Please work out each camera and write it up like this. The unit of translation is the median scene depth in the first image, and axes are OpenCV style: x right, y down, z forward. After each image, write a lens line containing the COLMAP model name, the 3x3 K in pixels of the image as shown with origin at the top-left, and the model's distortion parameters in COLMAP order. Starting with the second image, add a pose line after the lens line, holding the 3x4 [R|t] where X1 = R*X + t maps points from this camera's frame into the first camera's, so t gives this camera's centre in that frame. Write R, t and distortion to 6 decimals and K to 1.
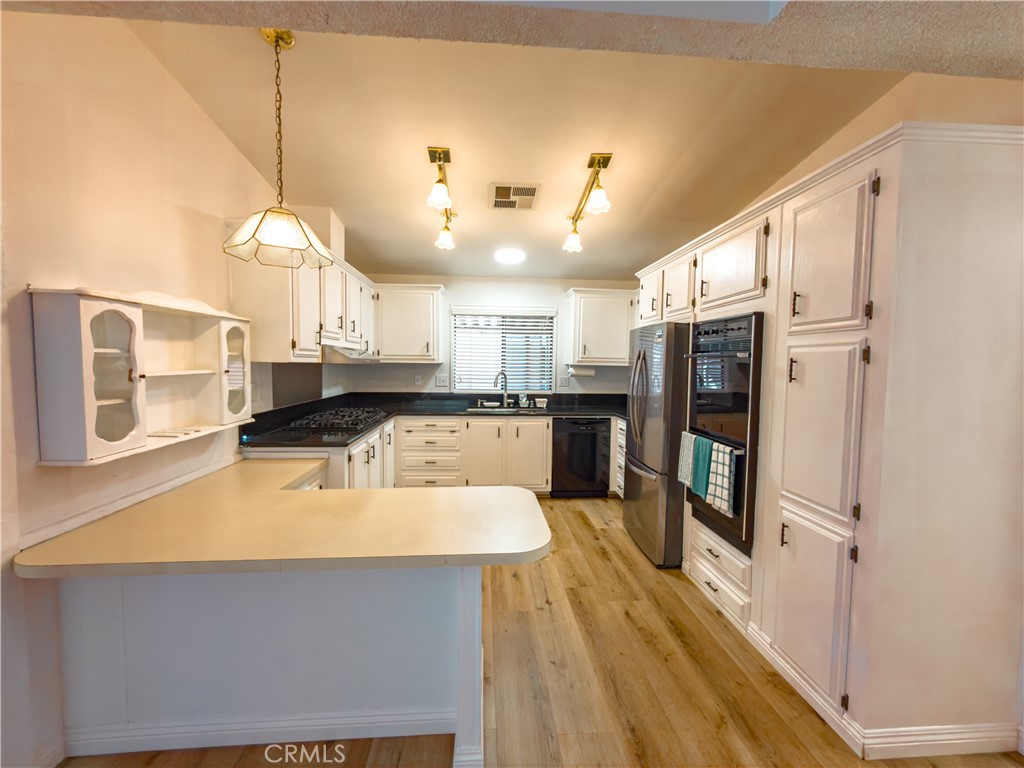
lens RADIAL K [[408.0, 0, 511.3], [0, 408.0, 384.3], [0, 0, 1]] dist [-0.000491, -0.000315]
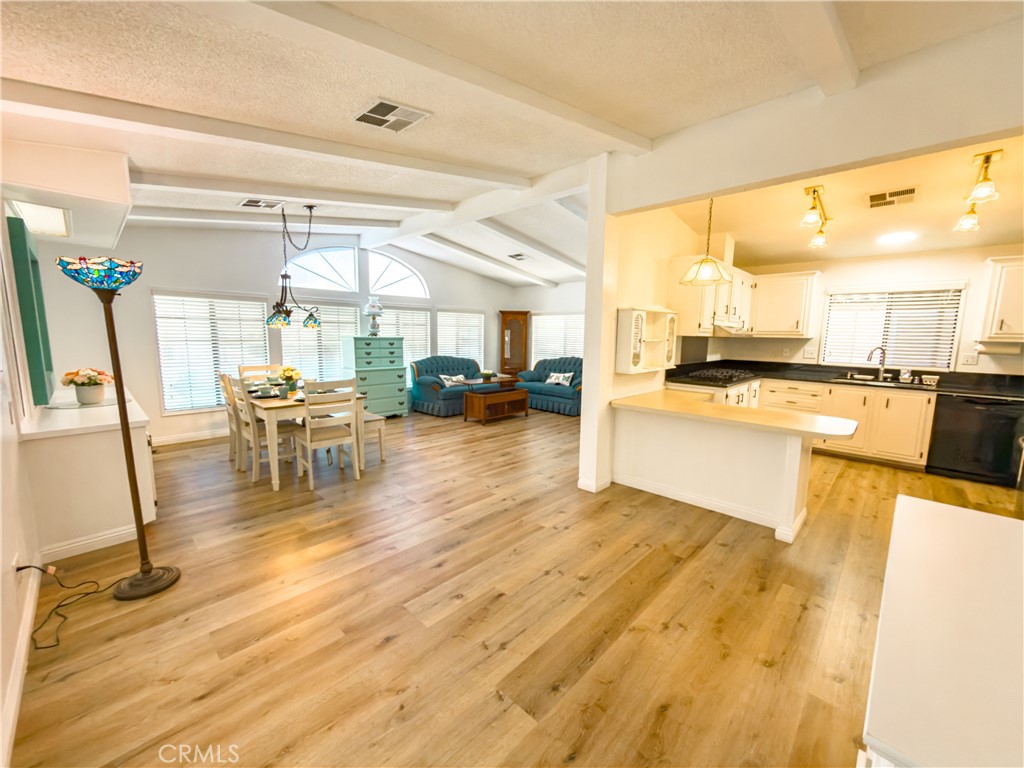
lens RADIAL K [[408.0, 0, 511.3], [0, 408.0, 384.3], [0, 0, 1]] dist [-0.000491, -0.000315]
pose [[0.669706, 0.093455, -0.736722, 0.167771], [-0.049623, 0.995464, 0.081168, 0.036477], [0.740966, -0.017801, 0.671306, -0.552885]]
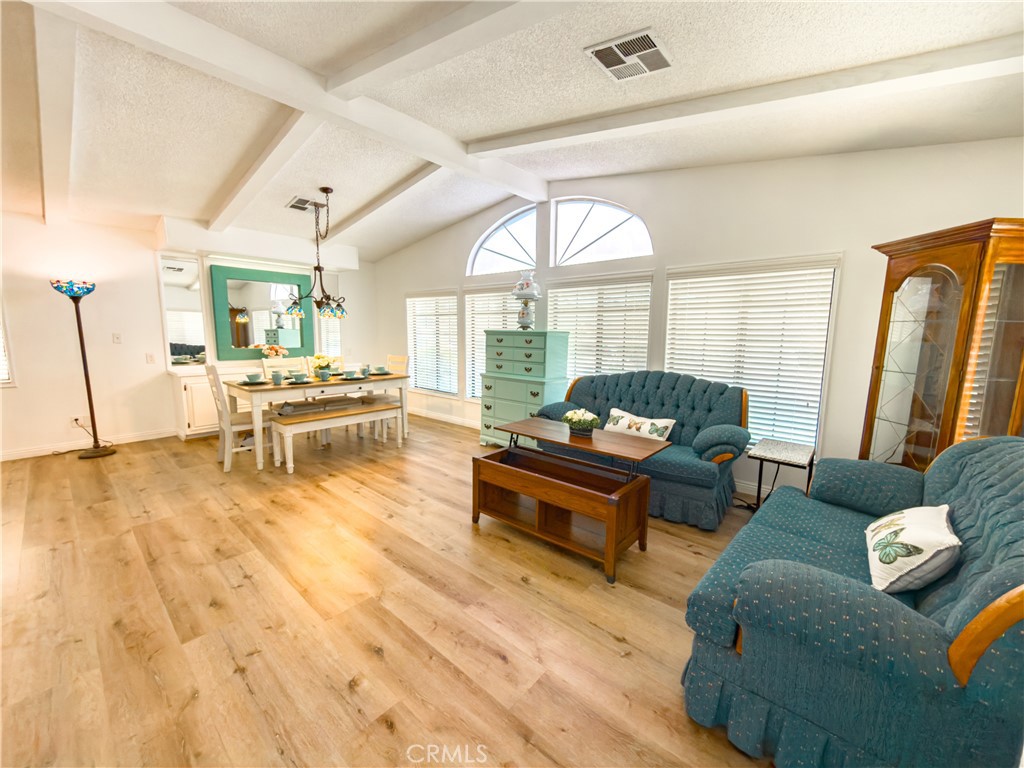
lens RADIAL K [[408.0, 0, 511.3], [0, 408.0, 384.3], [0, 0, 1]] dist [-0.000491, -0.000315]
pose [[-0.711121, 0.078755, -0.698645, -0.718795], [-0.056427, 0.984108, 0.168368, -0.045375], [0.700802, 0.159153, -0.695376, 1.134986]]
